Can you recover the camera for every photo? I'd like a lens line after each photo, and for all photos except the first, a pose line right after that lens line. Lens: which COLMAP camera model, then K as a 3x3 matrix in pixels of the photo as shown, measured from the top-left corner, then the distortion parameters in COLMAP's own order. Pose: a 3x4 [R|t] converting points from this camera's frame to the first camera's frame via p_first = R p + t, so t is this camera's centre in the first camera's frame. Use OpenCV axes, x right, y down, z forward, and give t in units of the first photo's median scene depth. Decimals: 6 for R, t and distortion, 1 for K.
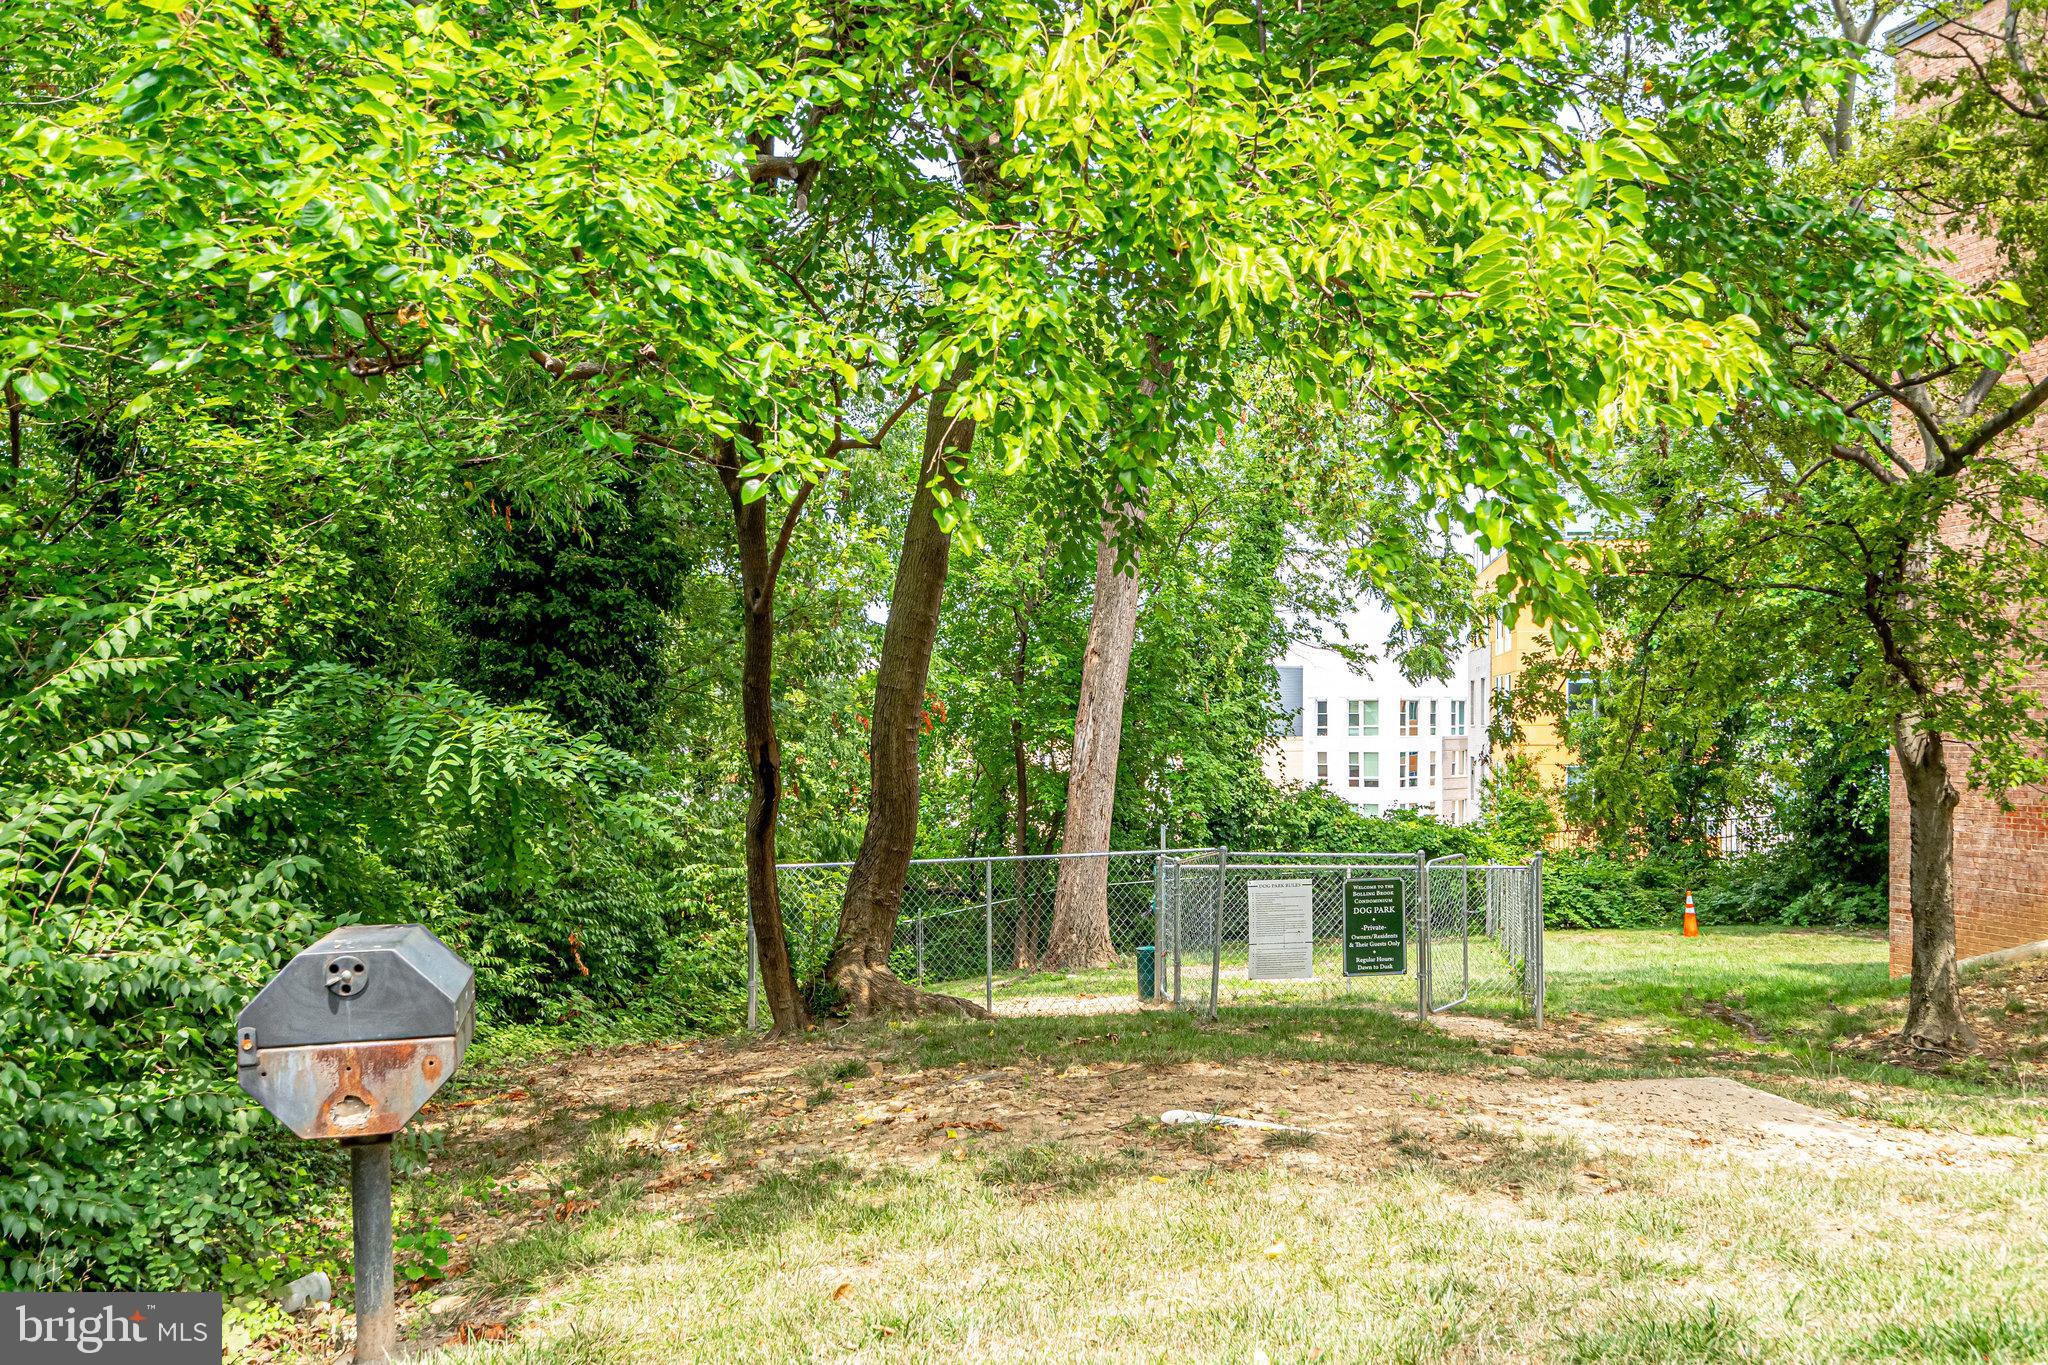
lens RADIAL K [[1770.3, 0, 1024.0], [0, 1770.3, 682.5], [0, 0, 1]] dist [-0.006211, -0.000895]
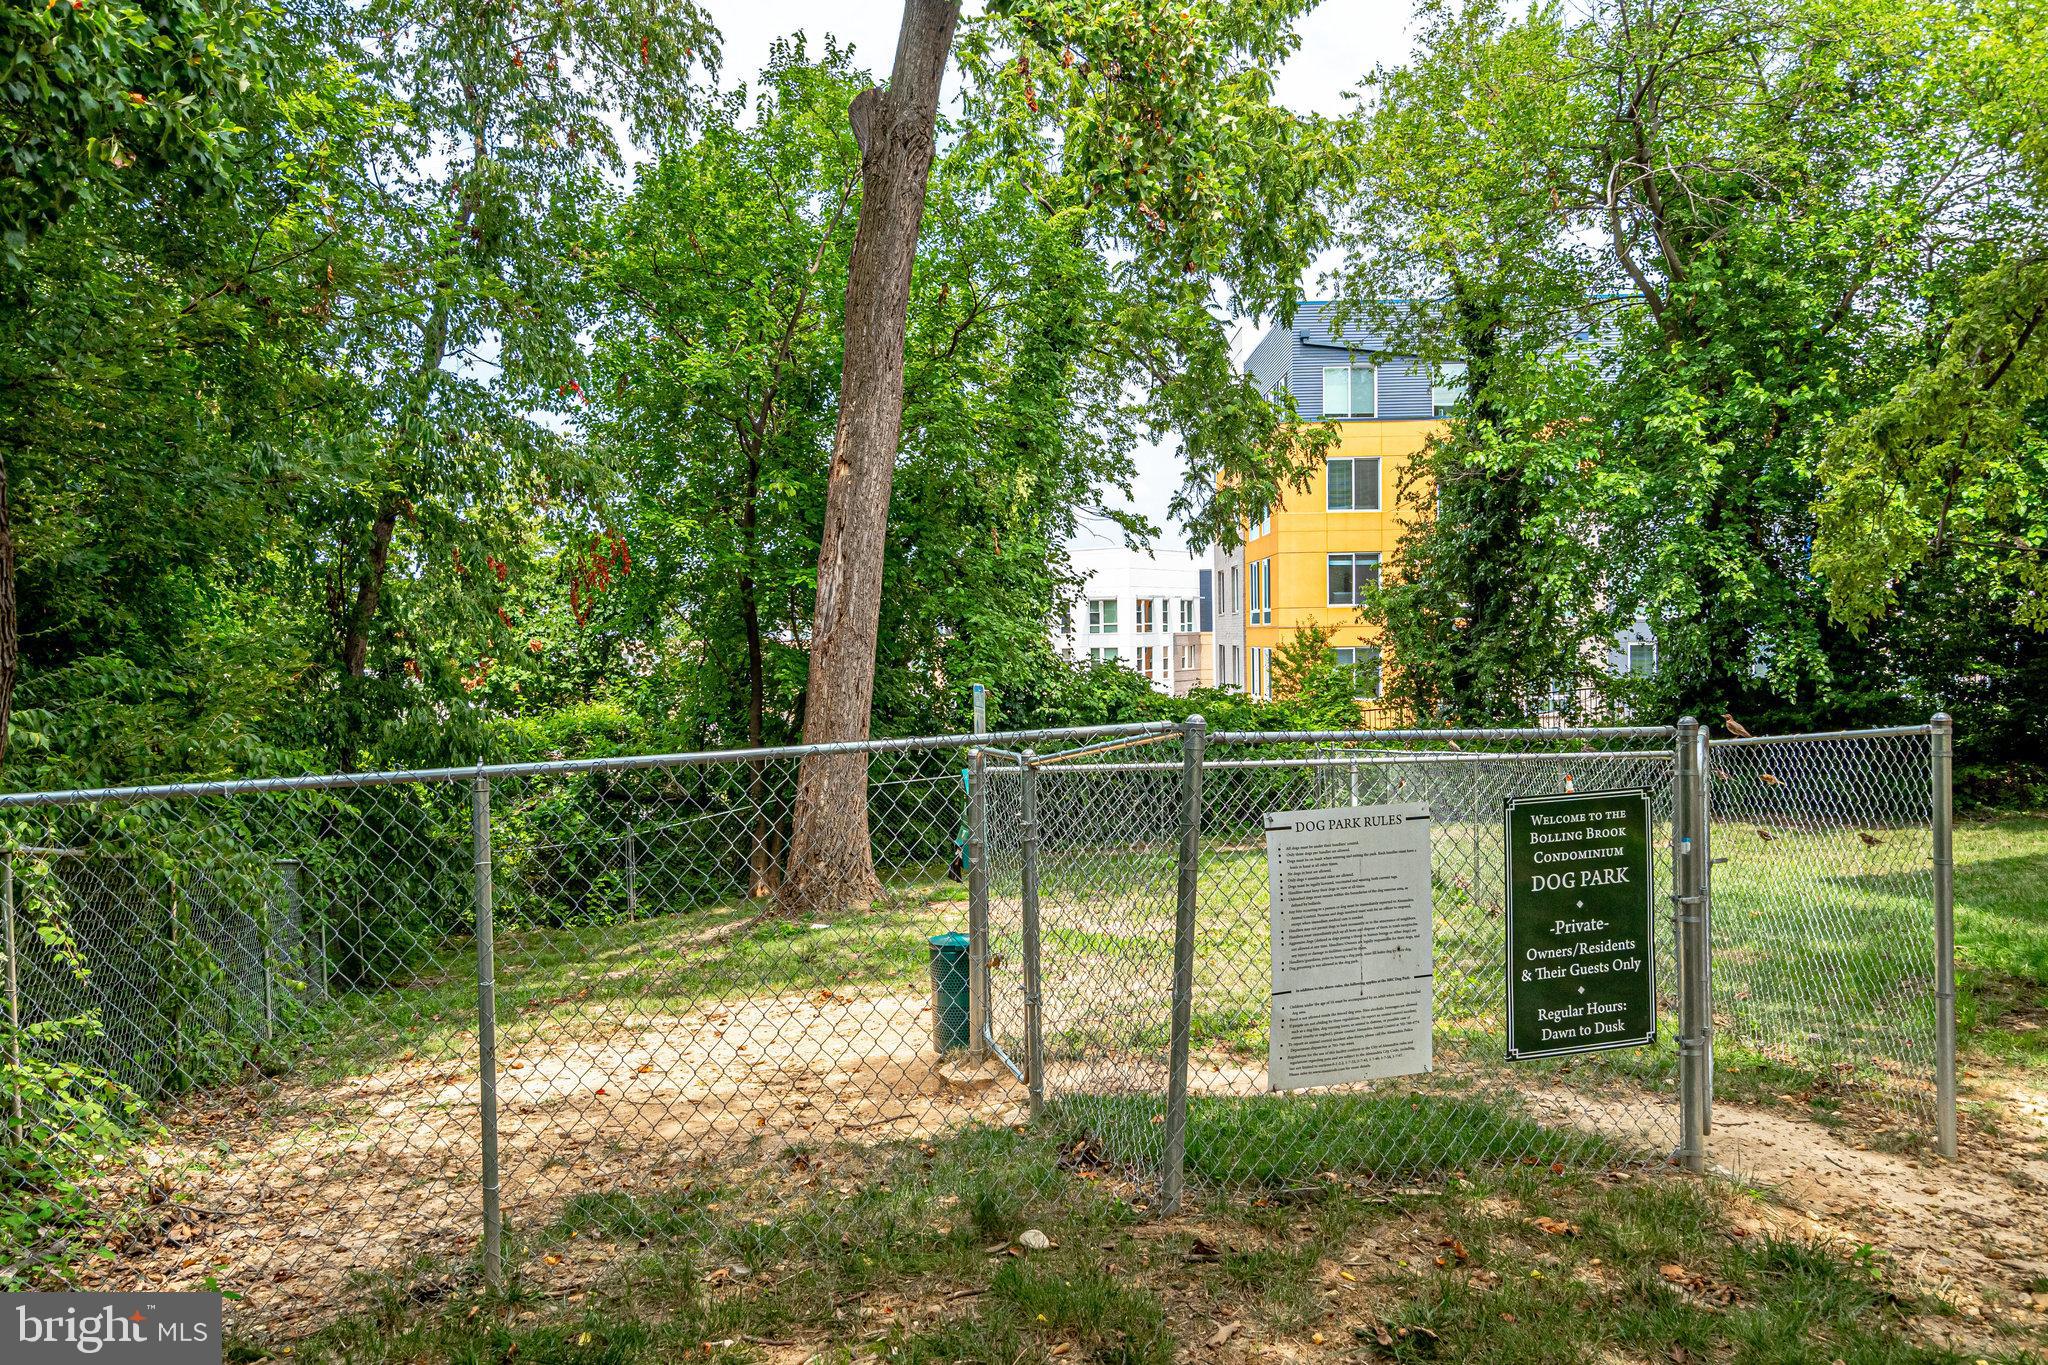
lens RADIAL K [[1451.5, 0, 1024.0], [0, 1451.5, 682.5], [0, 0, 1]] dist [0.002072, 0.000289]
pose [[0.987794, -0.018138, 0.154709, 0.015863], [0.010025, 0.998541, 0.053060, 0.031935], [-0.155445, -0.050862, 0.986534, 0.329571]]
